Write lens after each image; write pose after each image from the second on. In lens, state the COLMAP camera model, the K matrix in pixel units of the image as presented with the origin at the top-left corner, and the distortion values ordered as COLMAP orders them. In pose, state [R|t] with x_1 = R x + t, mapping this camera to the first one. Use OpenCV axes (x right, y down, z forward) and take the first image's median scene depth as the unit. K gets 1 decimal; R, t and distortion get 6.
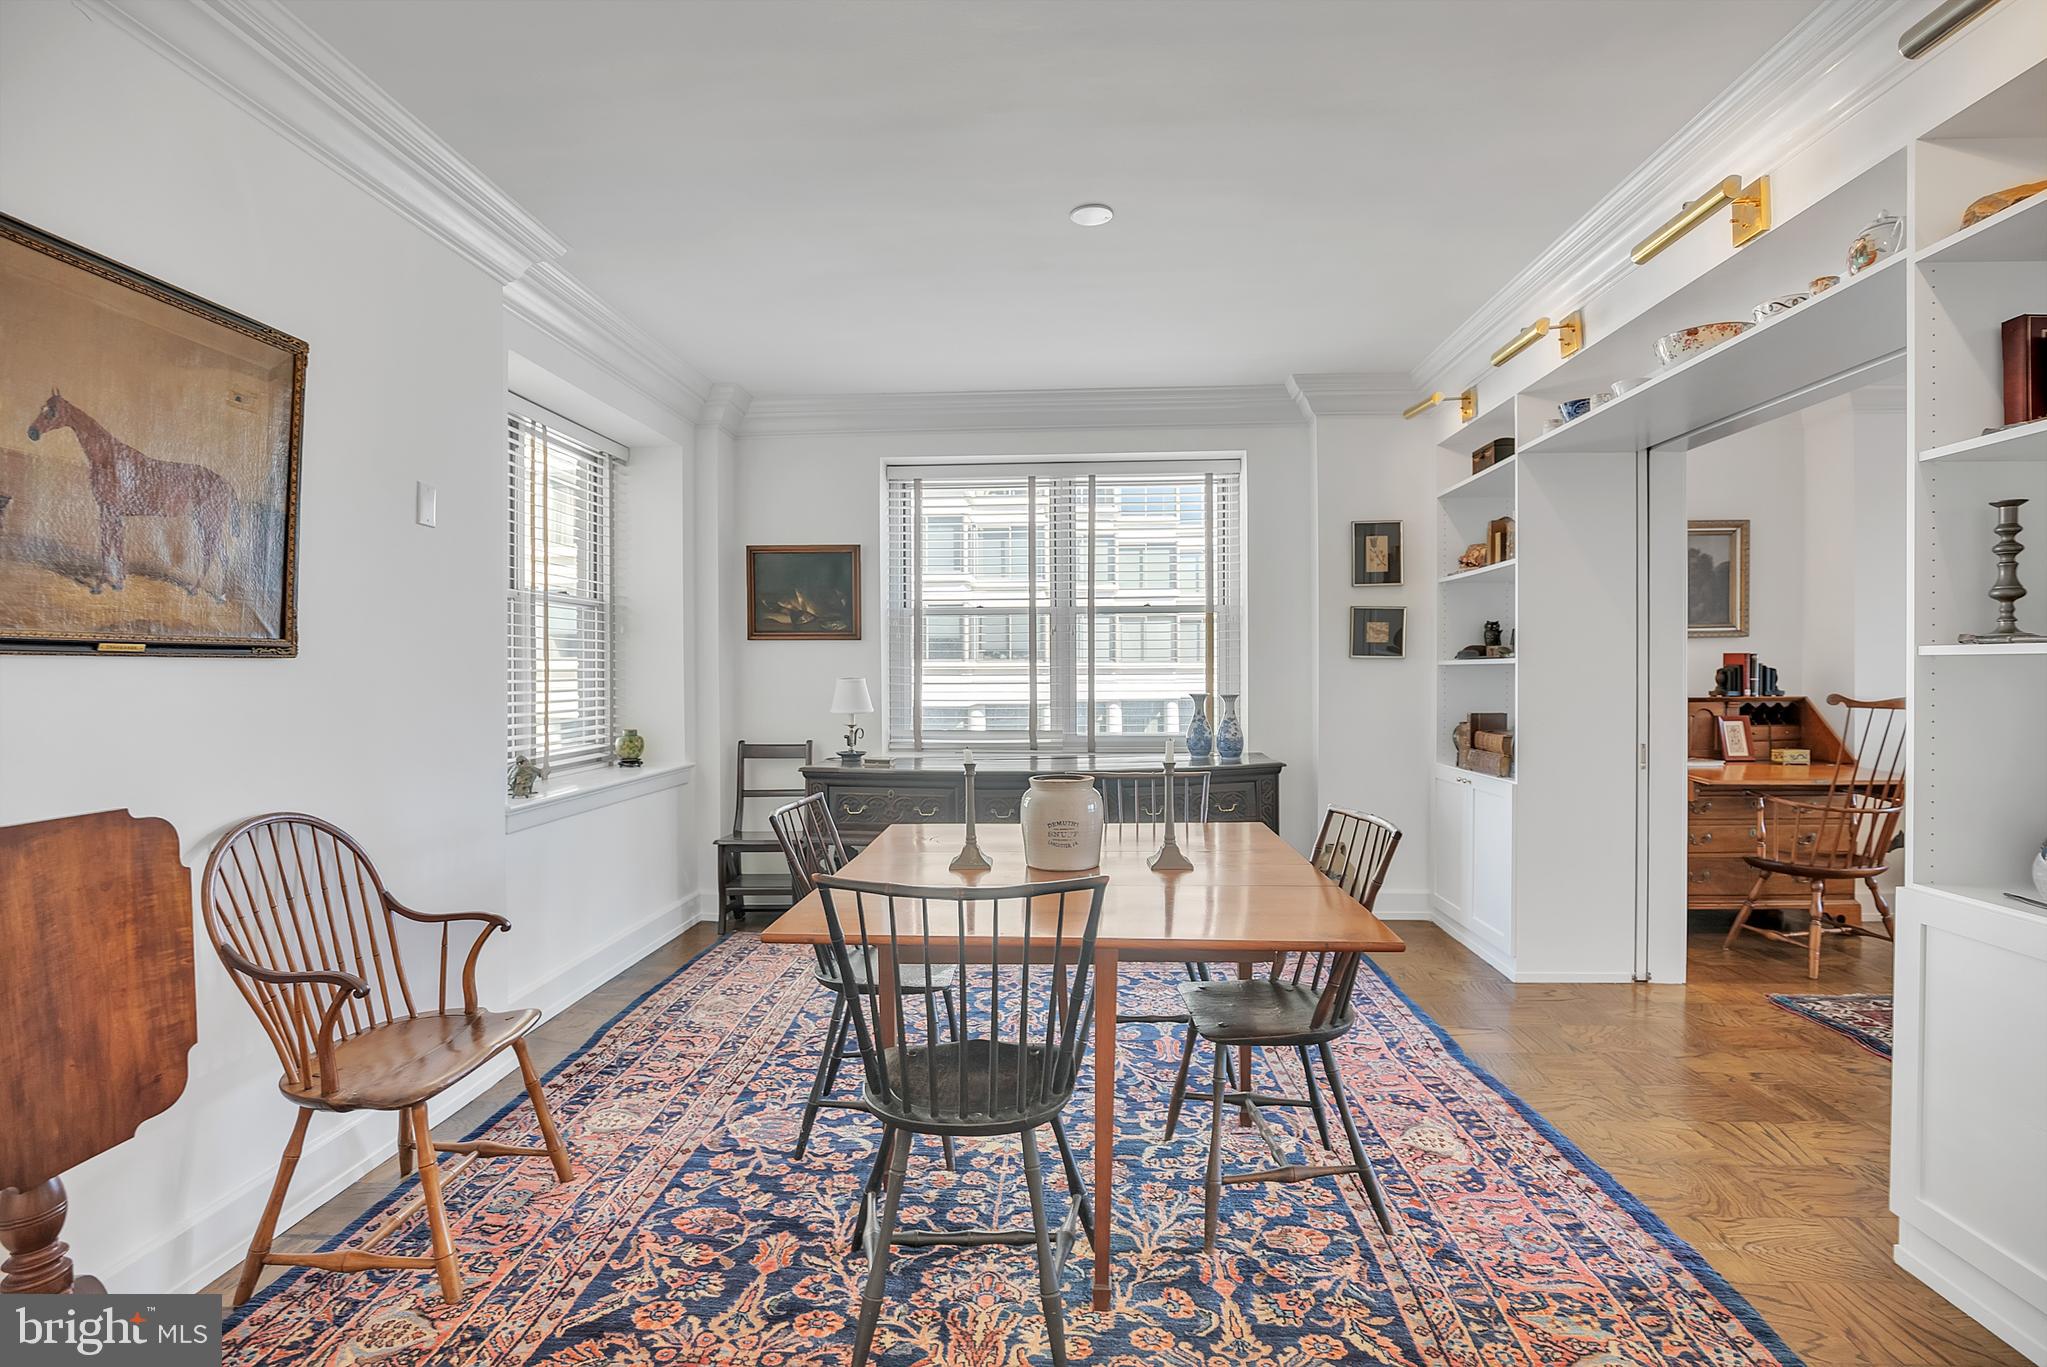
lens RADIAL K [[957.2, 0, 1023.5], [0, 957.2, 683.5], [0, 0, 1]] dist [-0.012379, 0.000183]
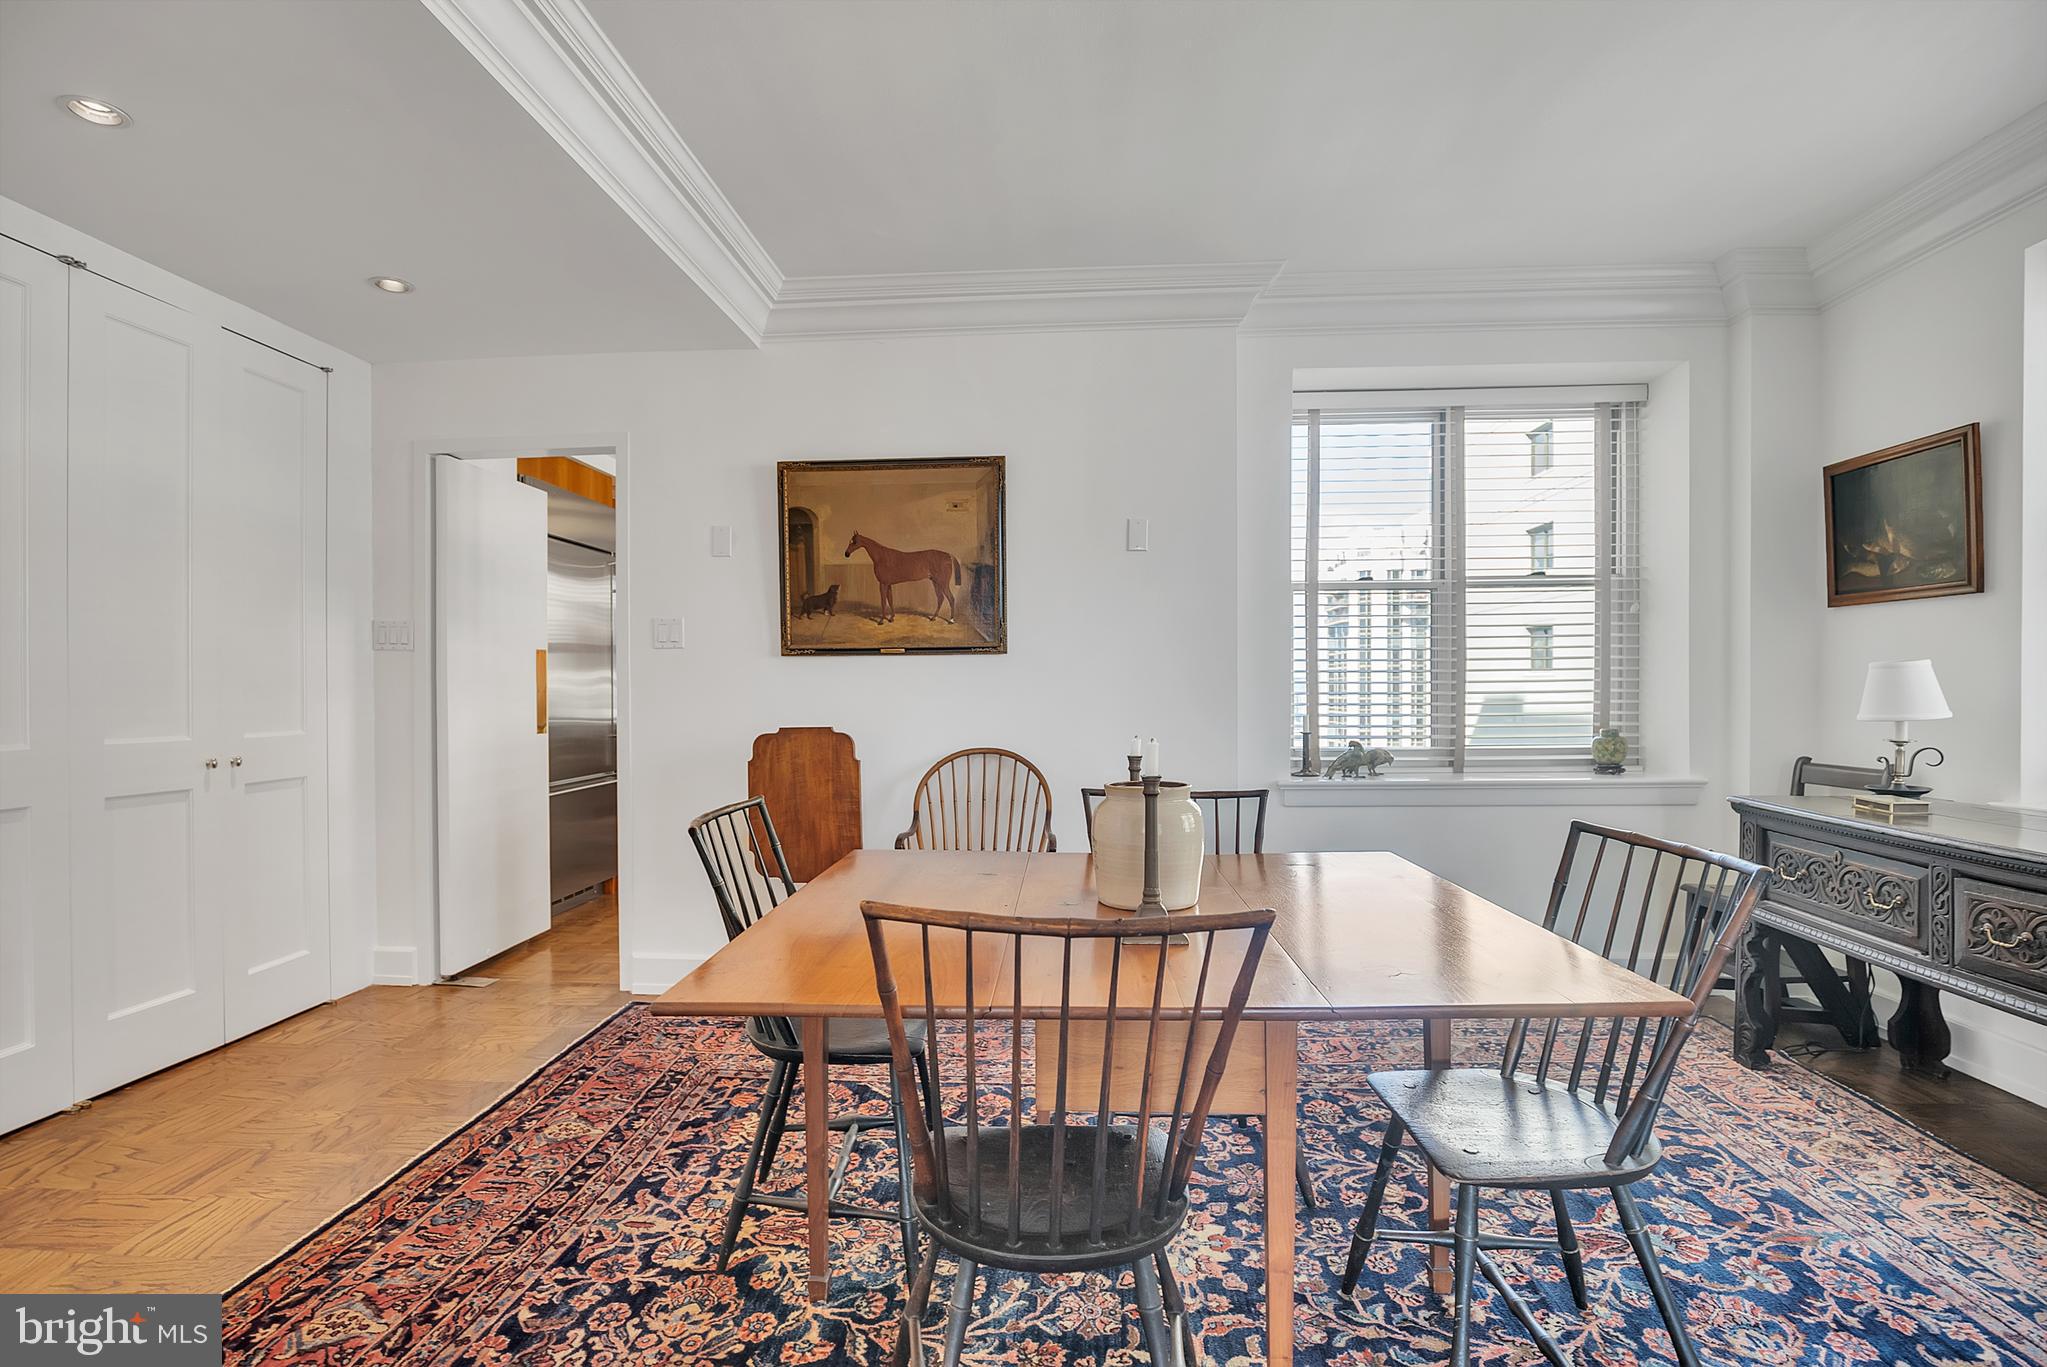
lens RADIAL K [[998.9, 0, 1023.5], [0, 998.9, 683.5], [0, 0, 1]] dist [-0.039874, 0.000101]
pose [[0.000933, 0.013070, -0.999914, 1.021823], [-0.002763, 0.999911, 0.013067, 0.002526], [0.999996, 0.002750, 0.000969, 1.131148]]
